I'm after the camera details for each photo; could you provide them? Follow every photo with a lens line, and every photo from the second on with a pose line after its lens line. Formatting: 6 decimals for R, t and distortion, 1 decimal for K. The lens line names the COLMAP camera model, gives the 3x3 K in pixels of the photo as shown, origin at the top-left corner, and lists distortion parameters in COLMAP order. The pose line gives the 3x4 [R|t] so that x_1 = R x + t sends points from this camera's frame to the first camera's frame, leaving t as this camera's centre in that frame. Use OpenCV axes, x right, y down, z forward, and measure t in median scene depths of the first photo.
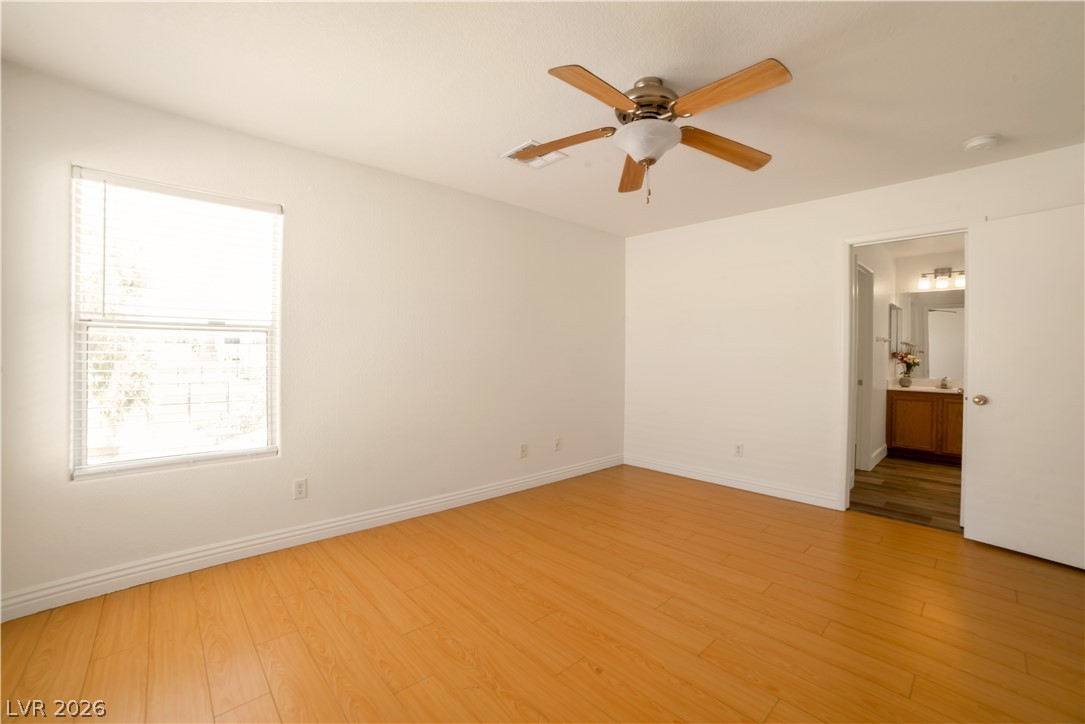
lens RADIAL K [[450.5, 0, 540.6], [0, 450.5, 352.6], [0, 0, 1]] dist [-0.109231, 0.035580]
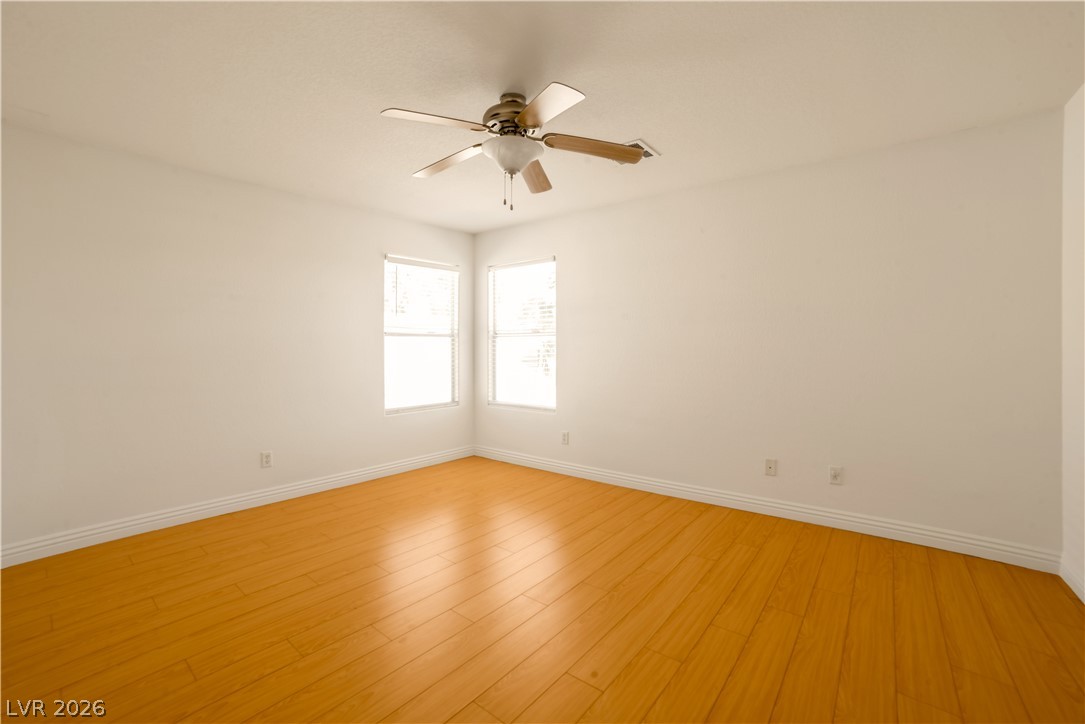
lens RADIAL K [[450.5, 0, 540.6], [0, 450.5, 352.6], [0, 0, 1]] dist [-0.109231, 0.035580]
pose [[0.144561, -0.002270, -0.989493, 0.982333], [-0.002168, 0.999994, -0.002611, 0.020177], [0.989494, 0.002523, 0.144555, 0.681219]]
